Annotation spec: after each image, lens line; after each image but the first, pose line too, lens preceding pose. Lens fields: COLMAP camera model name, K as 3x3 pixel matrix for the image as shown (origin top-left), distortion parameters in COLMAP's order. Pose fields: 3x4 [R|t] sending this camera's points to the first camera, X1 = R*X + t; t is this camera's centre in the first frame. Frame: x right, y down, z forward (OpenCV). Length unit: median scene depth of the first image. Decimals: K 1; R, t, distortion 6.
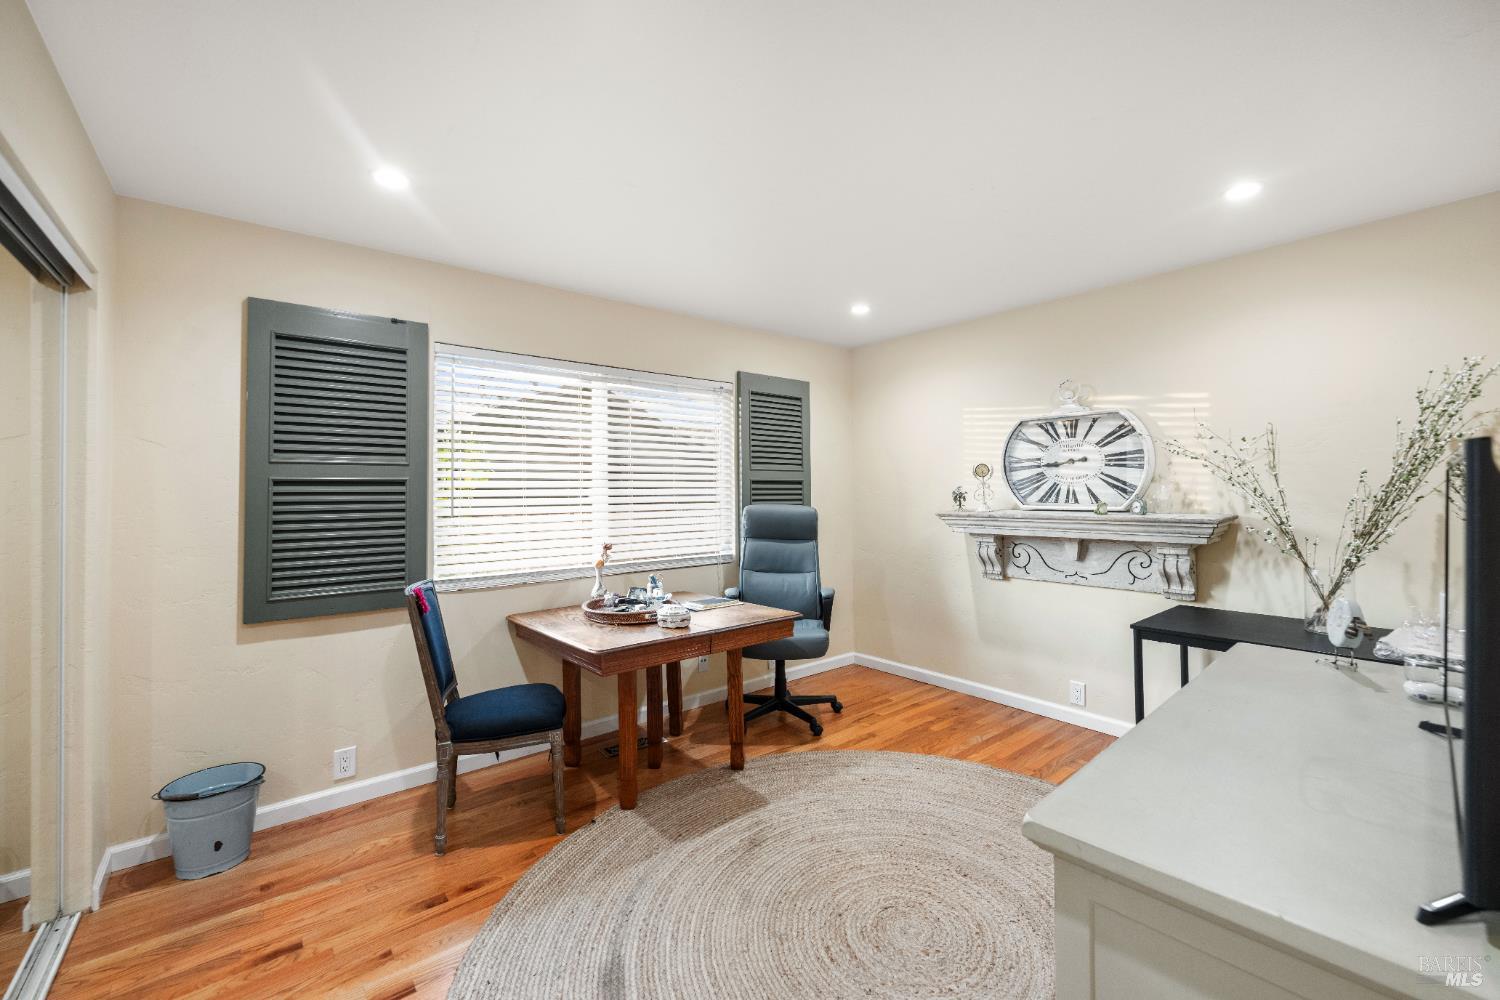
lens RADIAL K [[596.5, 0, 748.6], [0, 596.5, 487.4], [0, 0, 1]] dist [0.000327, 0.000094]
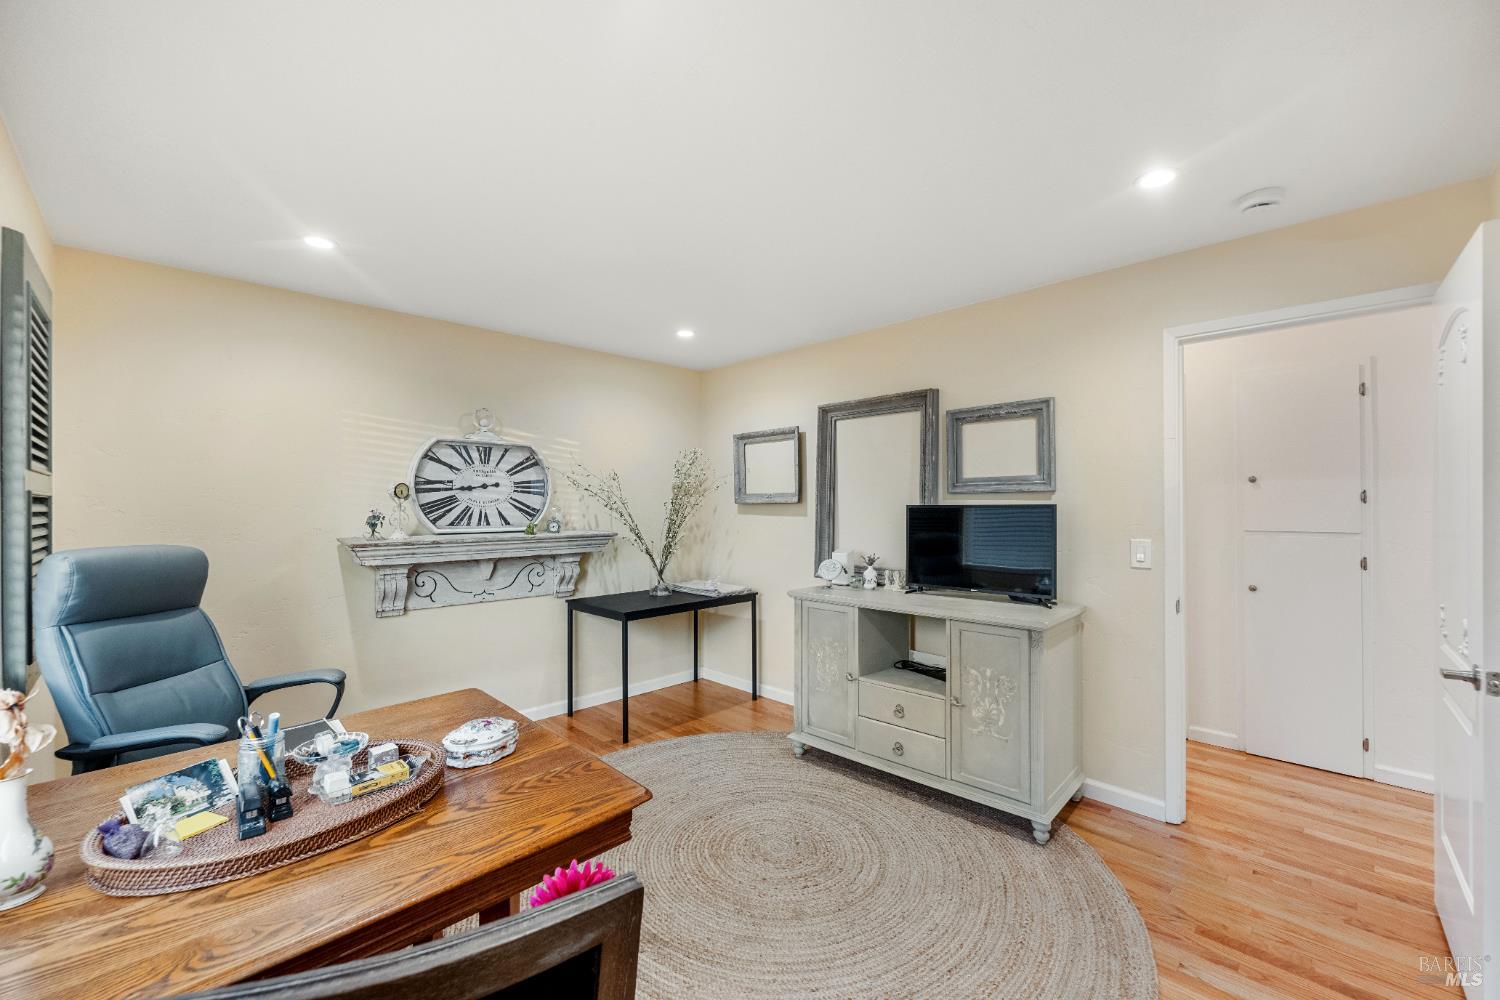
lens RADIAL K [[596.5, 0, 747.8], [0, 596.5, 509.5], [0, 0, 1]] dist [0.000327, 0.000094]
pose [[-0.077791, 0.004753, 0.996958, -0.551296], [-0.000468, 0.999988, -0.004804, 0.002827], [-0.996970, -0.000840, -0.077788, 0.621748]]
